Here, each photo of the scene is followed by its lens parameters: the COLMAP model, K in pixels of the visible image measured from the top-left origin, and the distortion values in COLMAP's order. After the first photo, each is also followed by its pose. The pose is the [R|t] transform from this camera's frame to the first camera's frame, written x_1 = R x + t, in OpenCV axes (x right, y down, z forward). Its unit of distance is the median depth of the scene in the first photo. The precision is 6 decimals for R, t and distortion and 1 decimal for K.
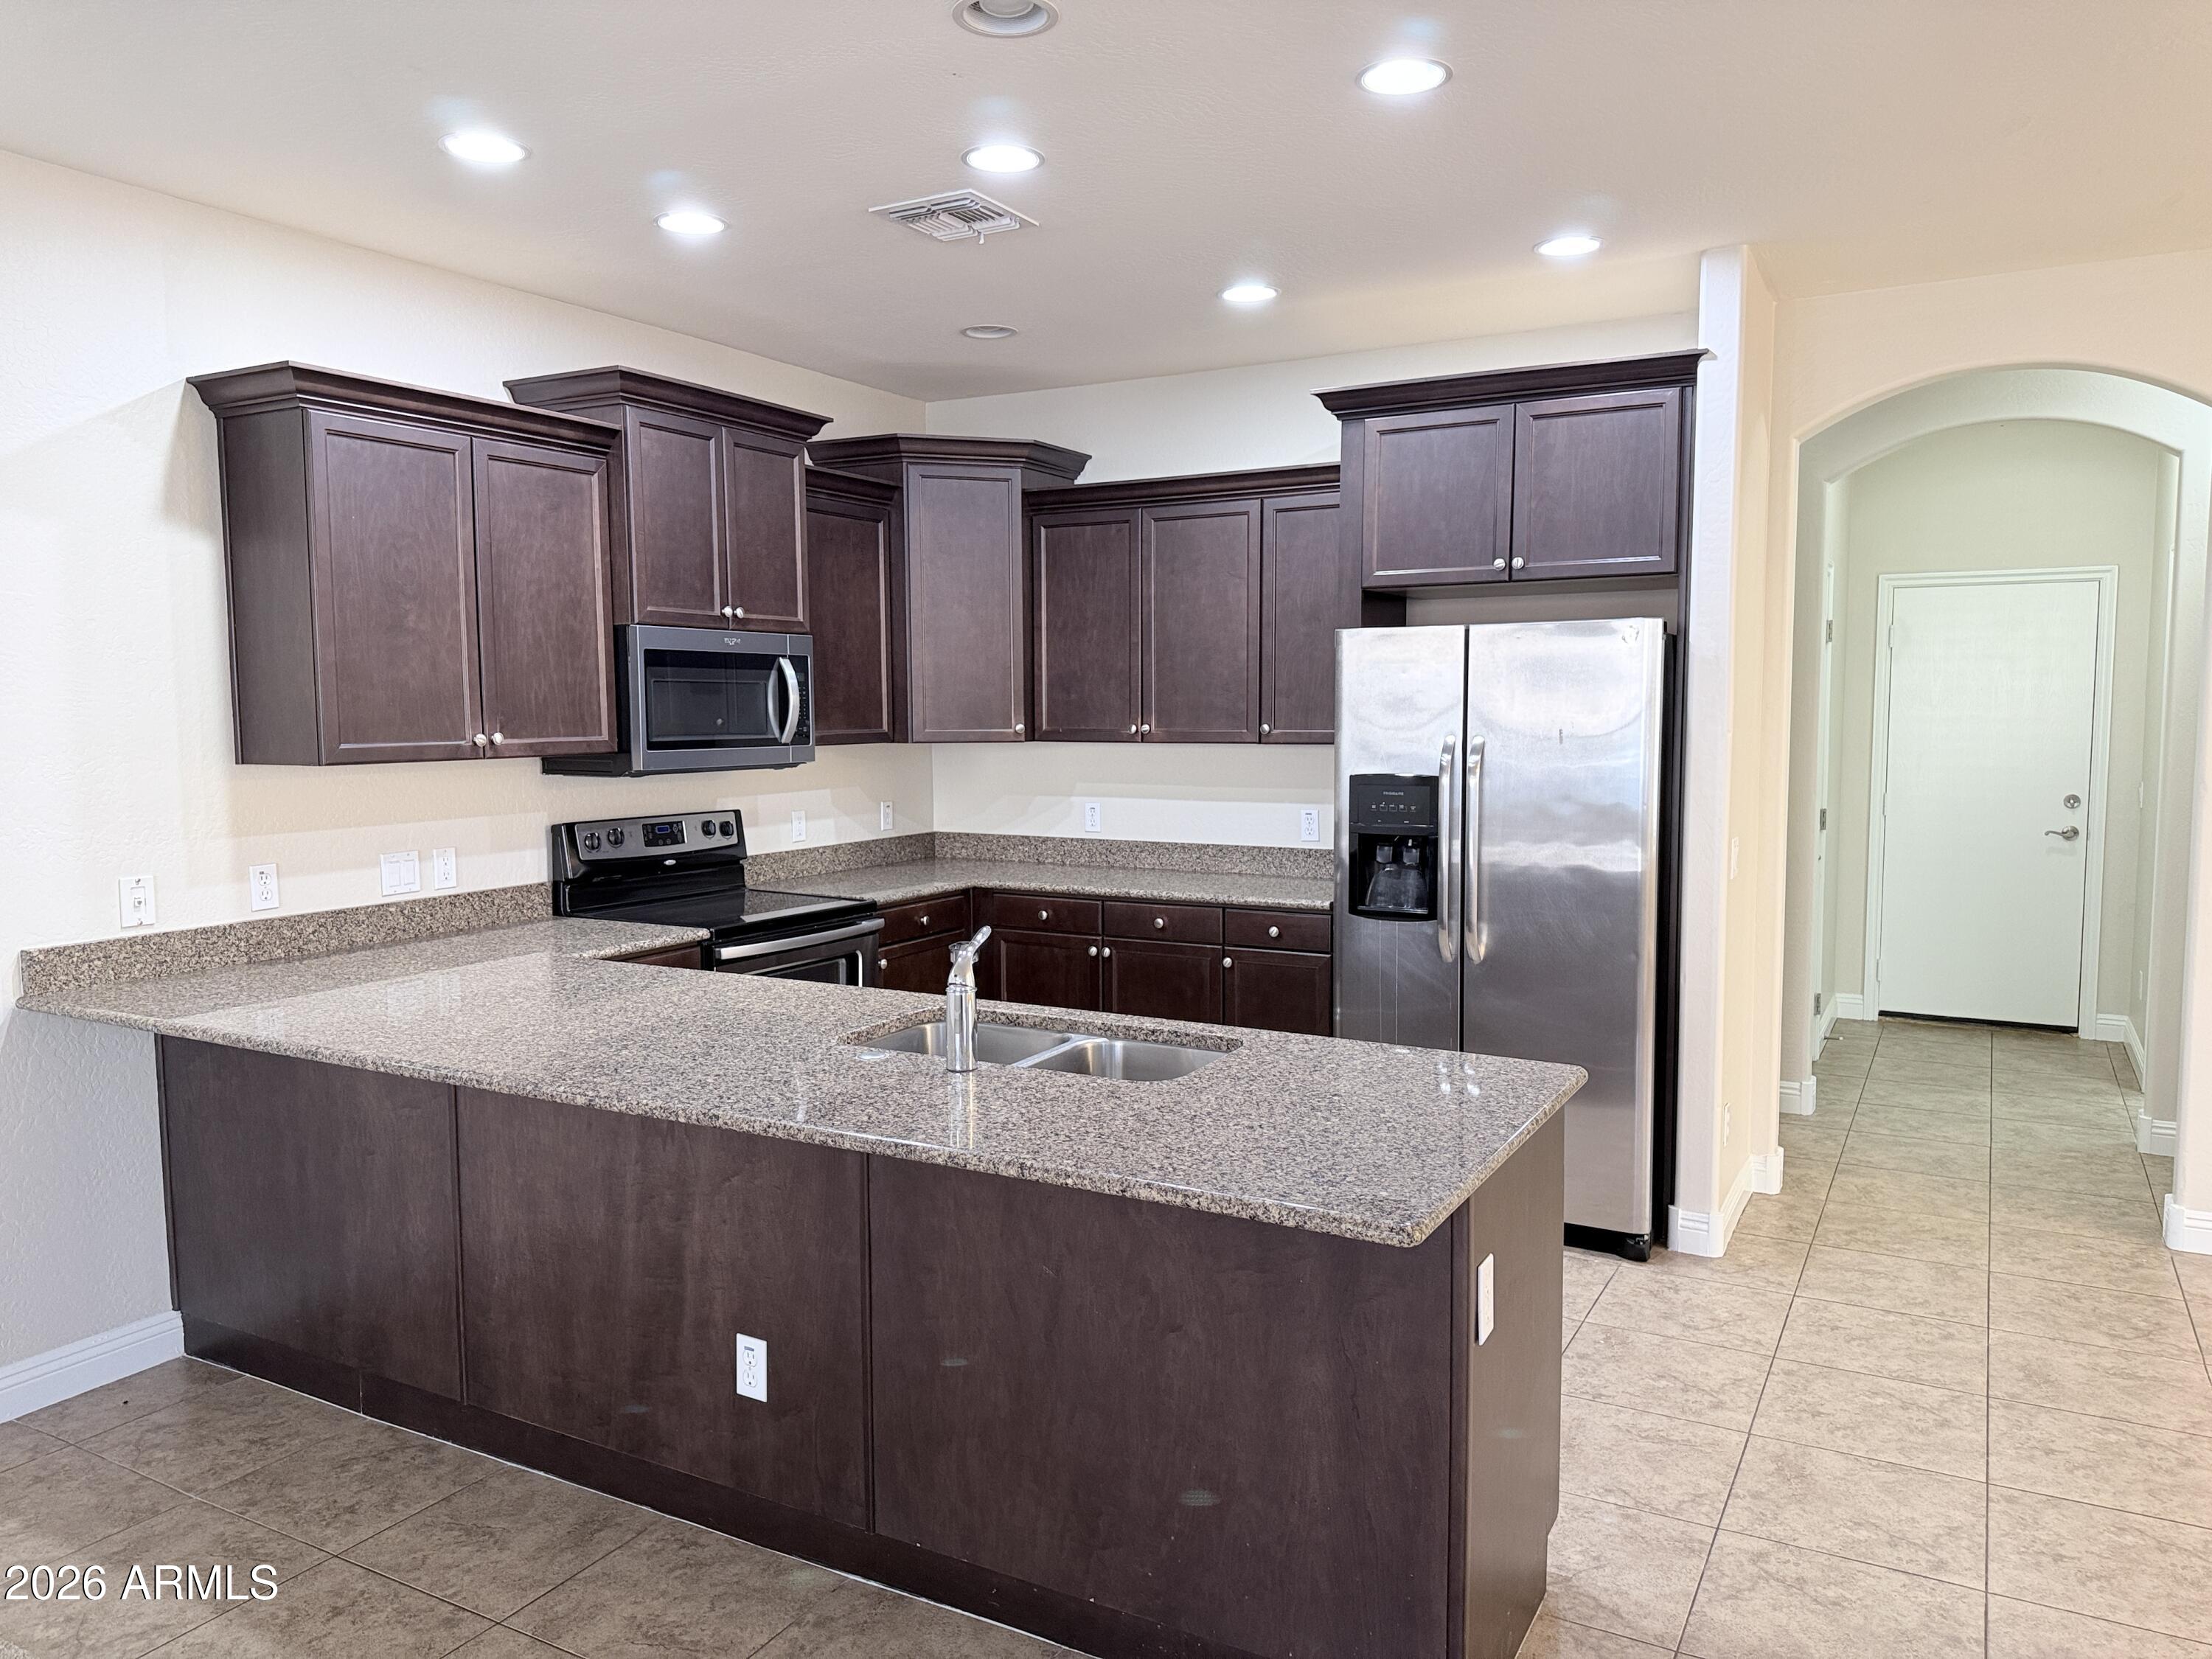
lens RADIAL K [[1539.4, 0, 1106.0], [0, 1539.4, 829.5], [0, 0, 1]] dist [0.180020, -0.330662]
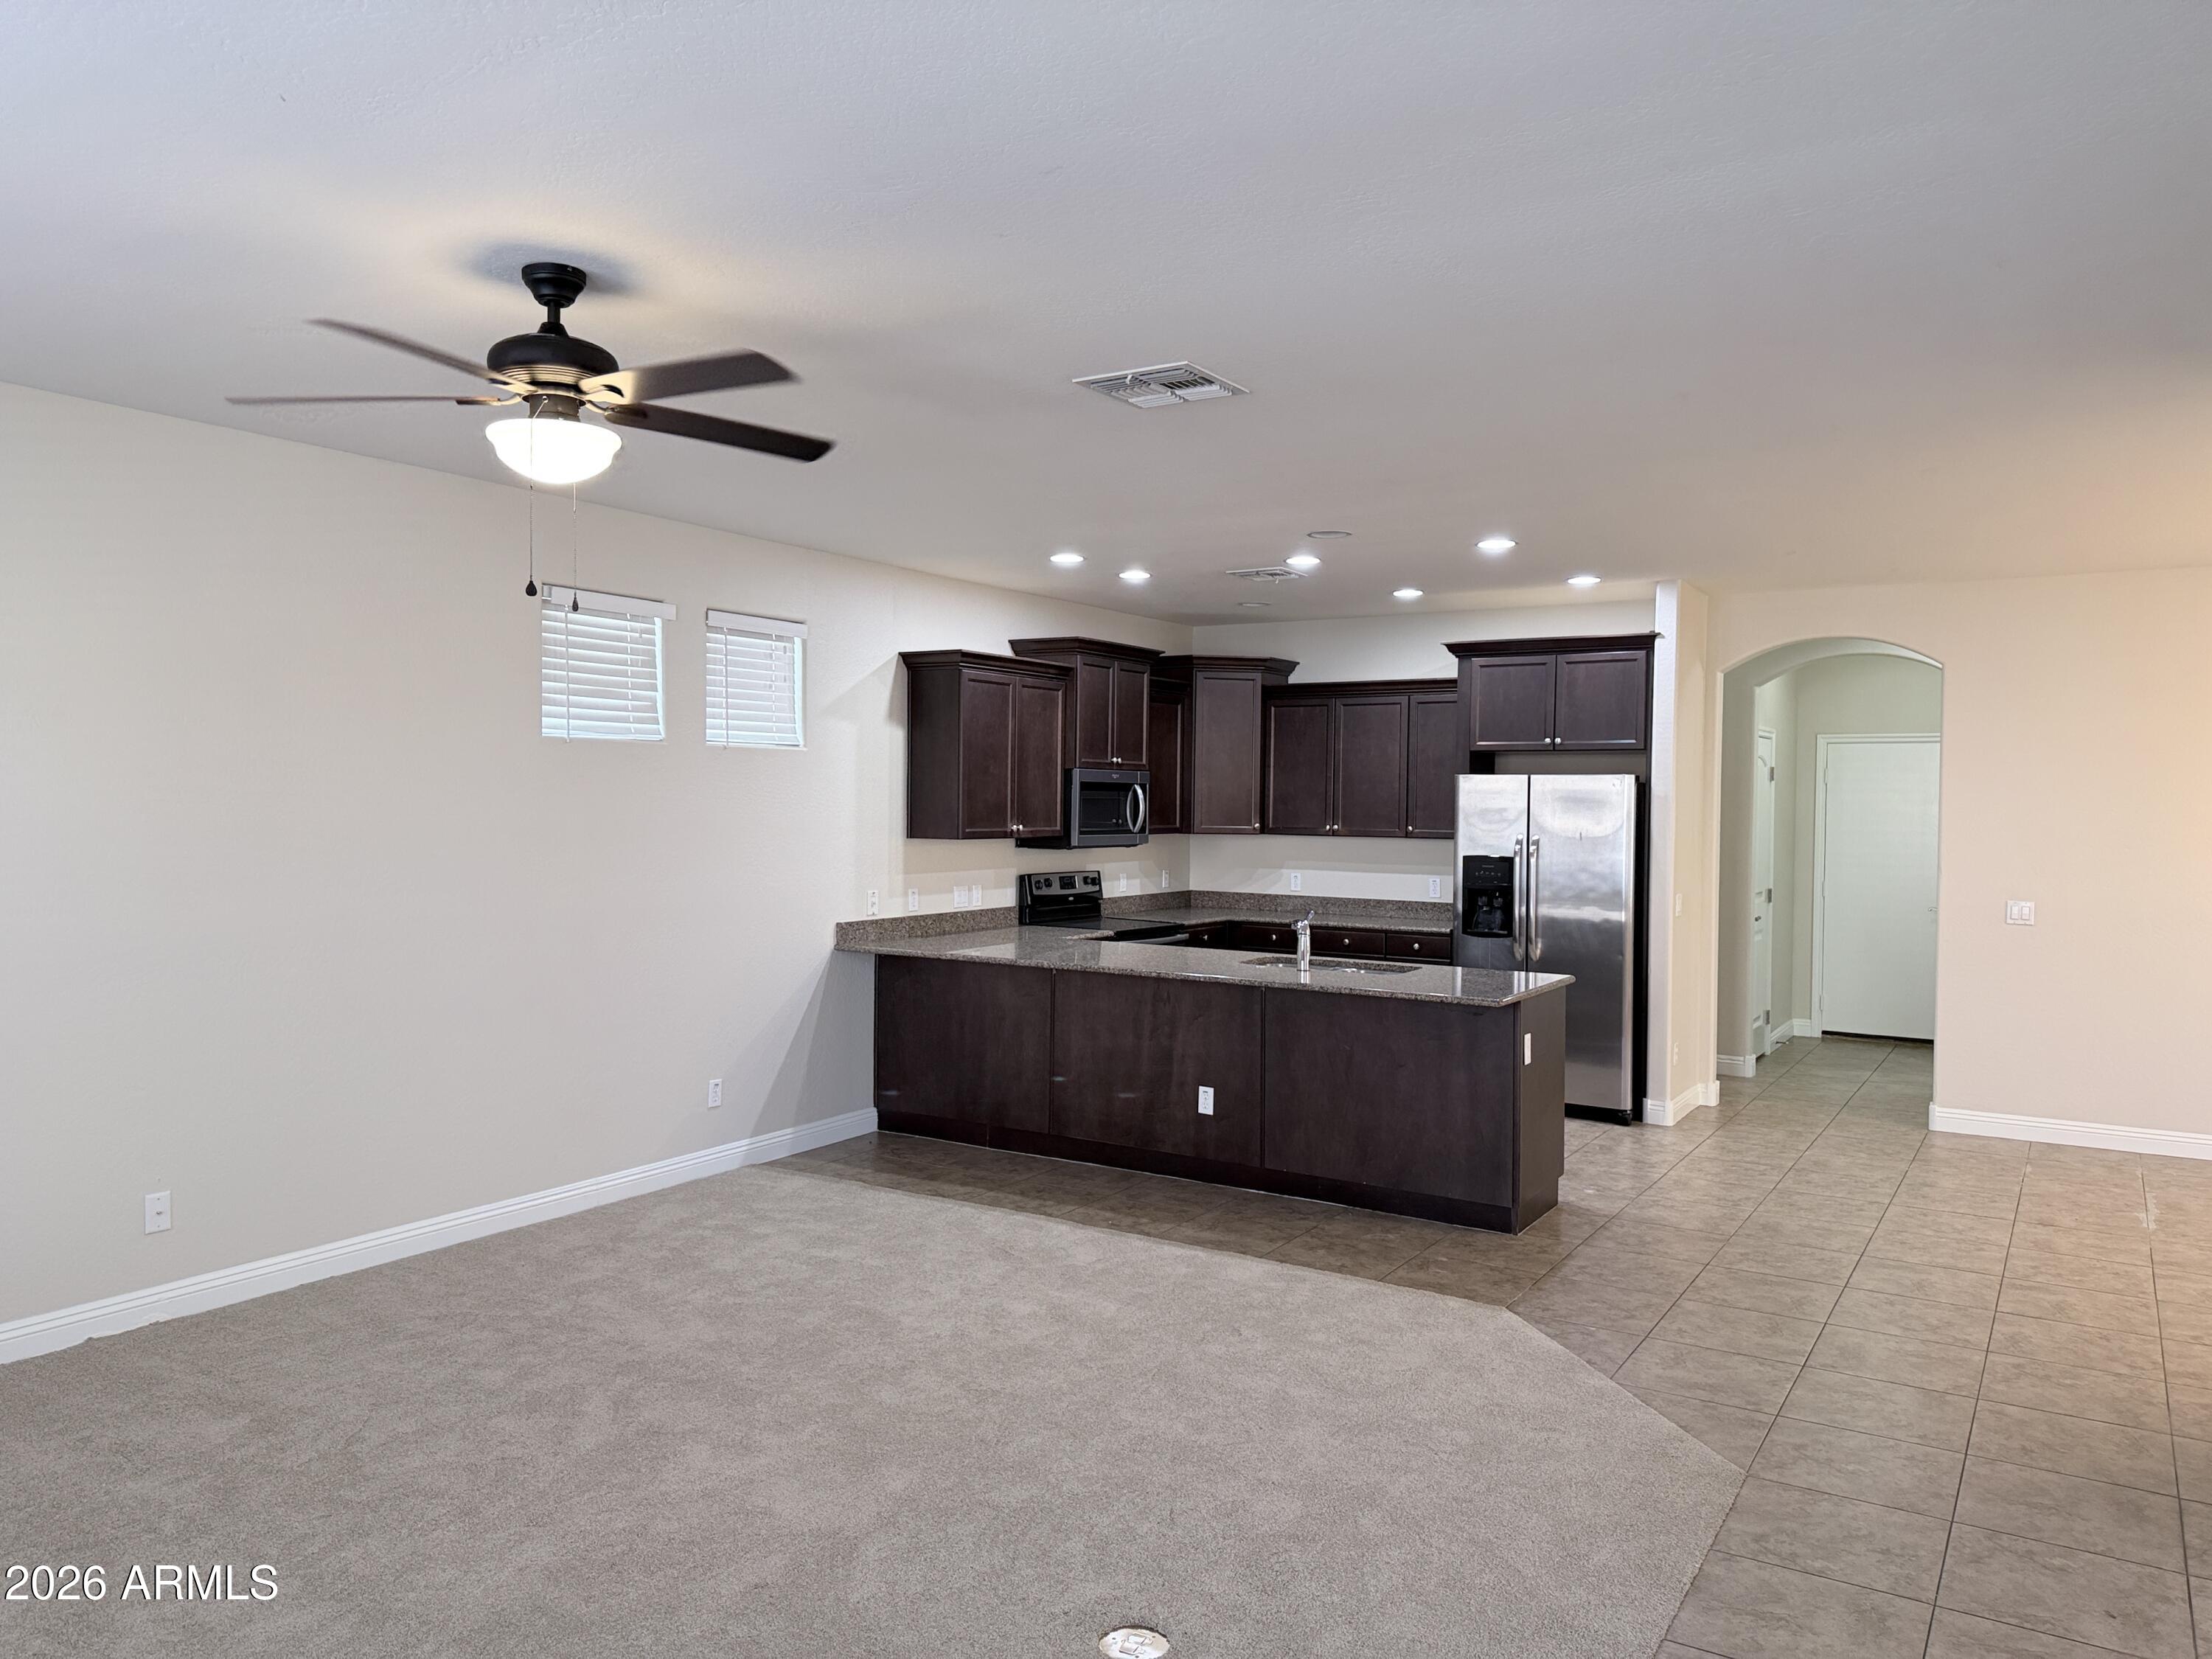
lens RADIAL K [[1539.4, 0, 1106.0], [0, 1539.4, 829.5], [0, 0, 1]] dist [0.180020, -0.330662]
pose [[0.998536, 0.017789, -0.051084, -0.163896], [-0.020987, 0.997807, -0.062779, 0.055940], [0.049855, 0.063759, 0.996719, -0.814399]]
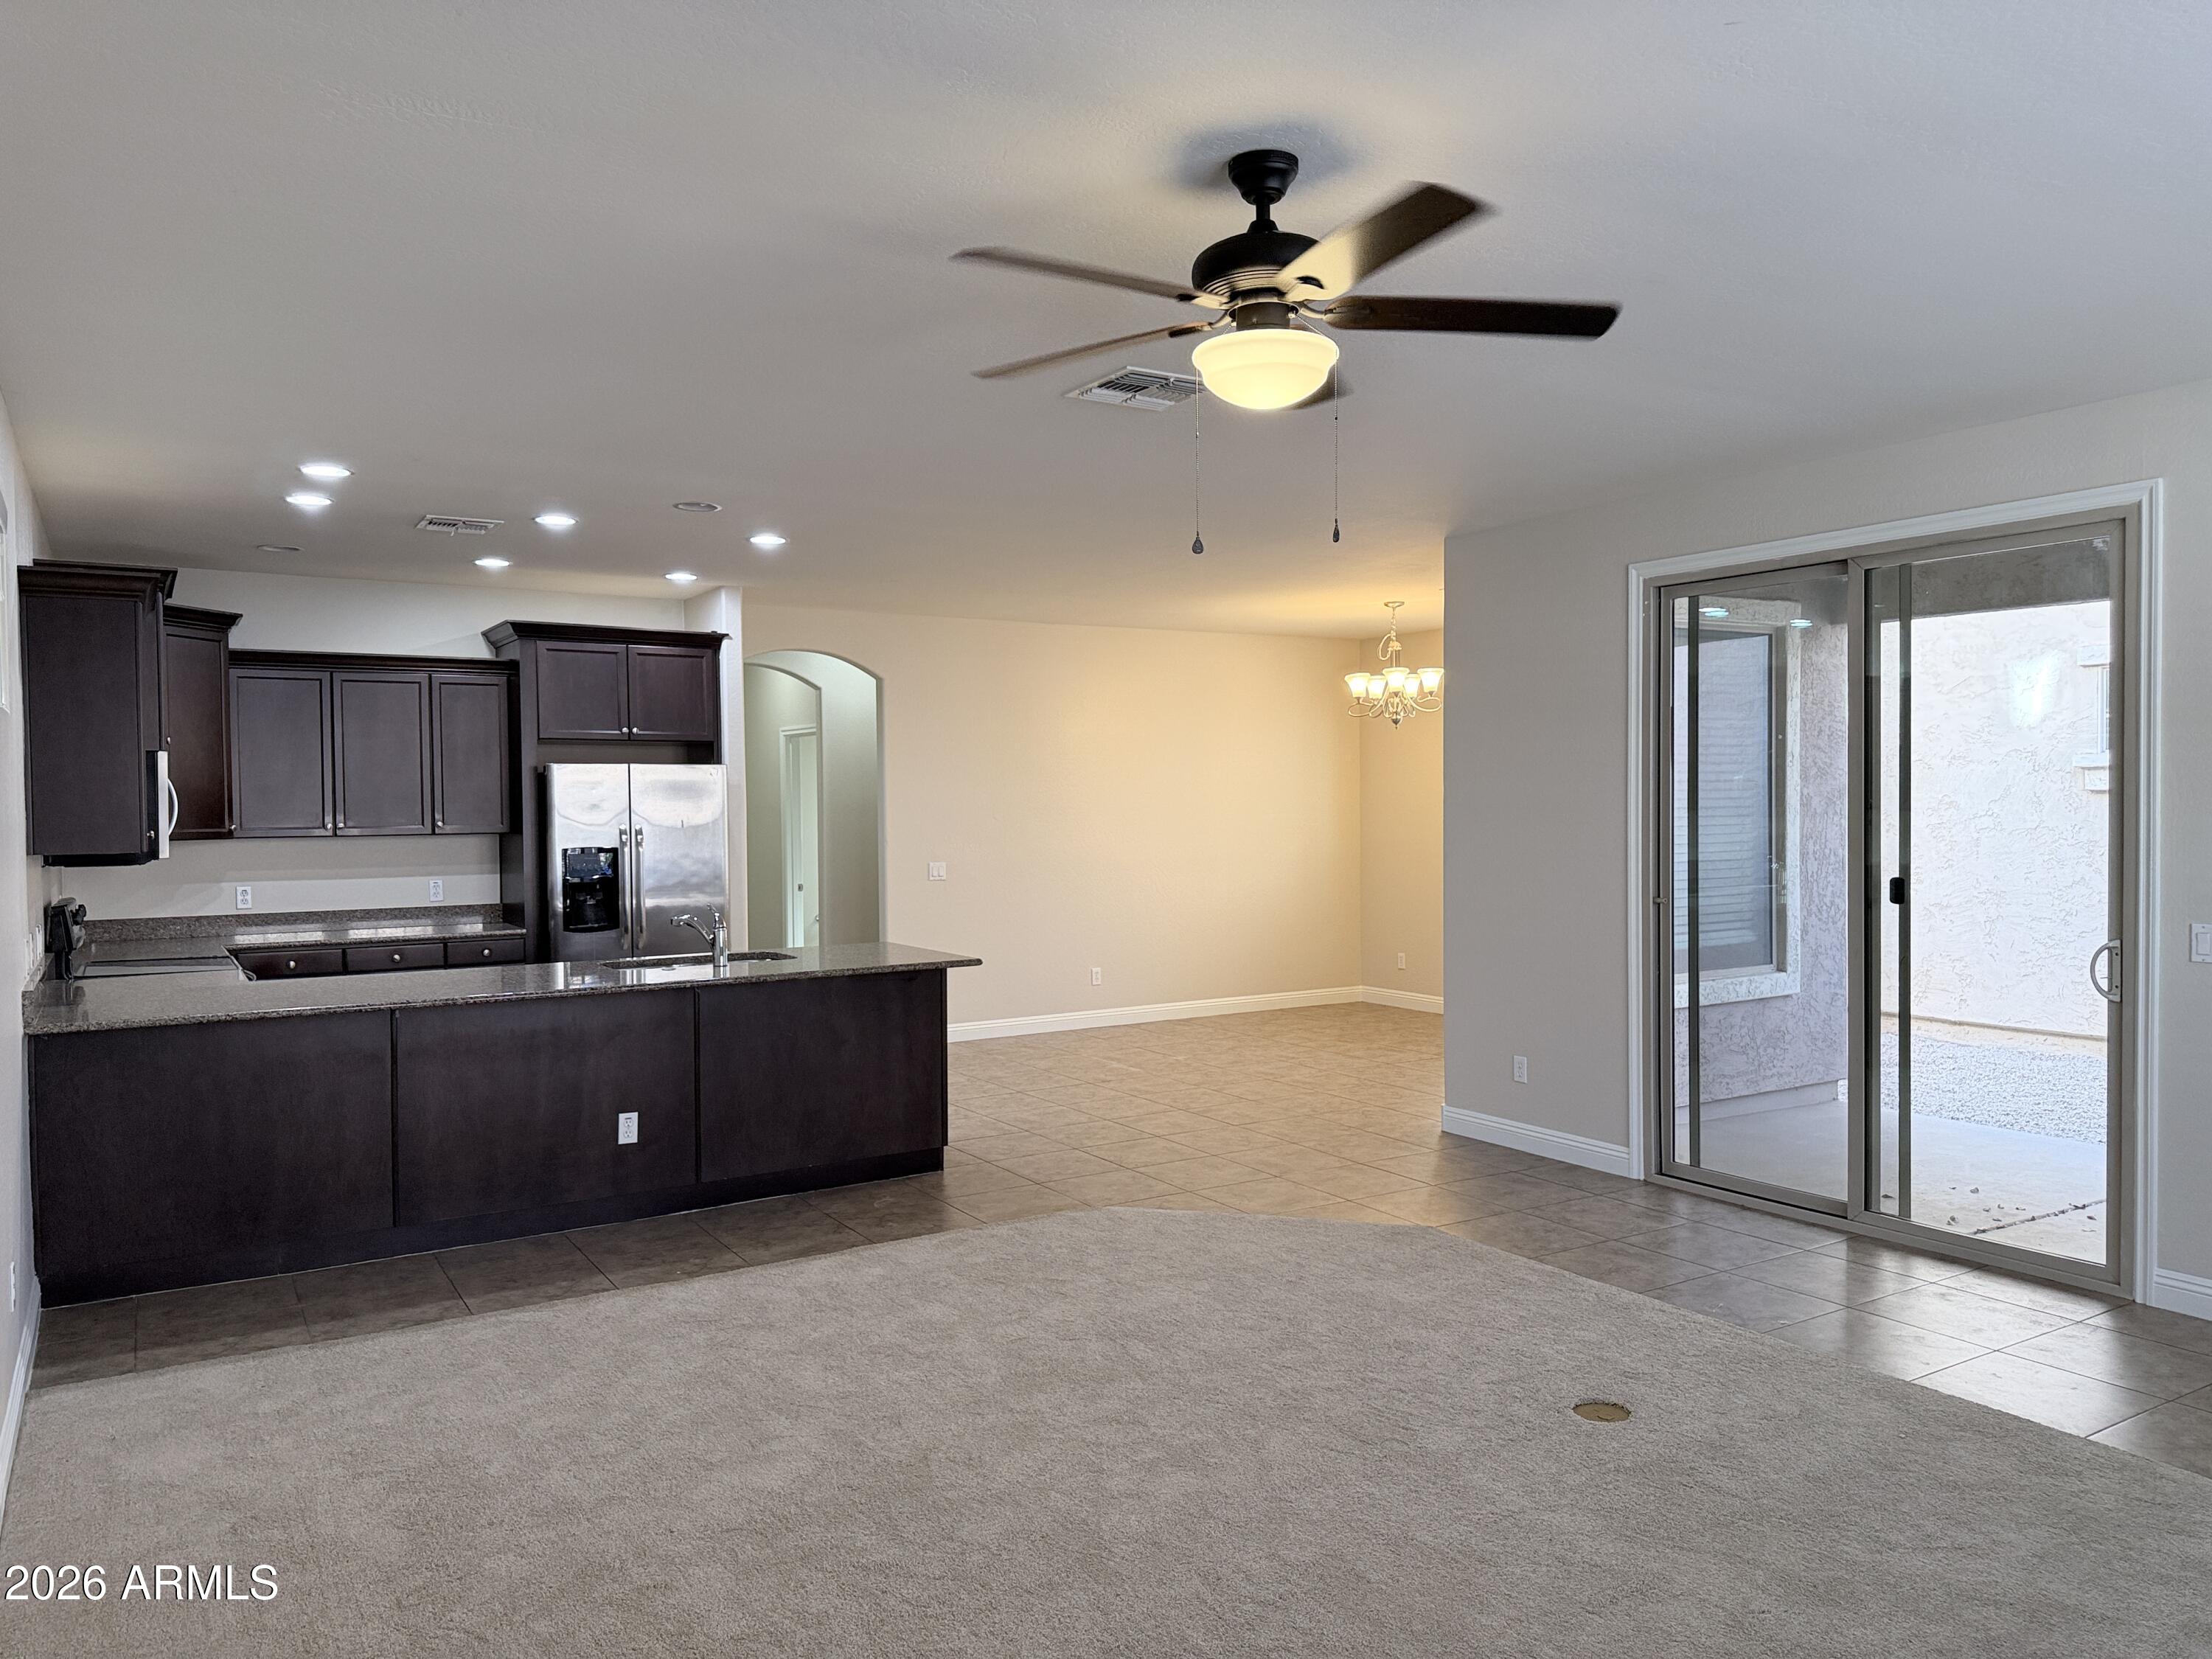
lens RADIAL K [[1539.4, 0, 1106.0], [0, 1539.4, 829.5], [0, 0, 1]] dist [0.180020, -0.330662]
pose [[0.478429, -0.014408, 0.878008, -1.062951], [0.080852, 0.996341, -0.027706, 0.038960], [-0.874396, 0.084244, 0.477844, -0.340121]]
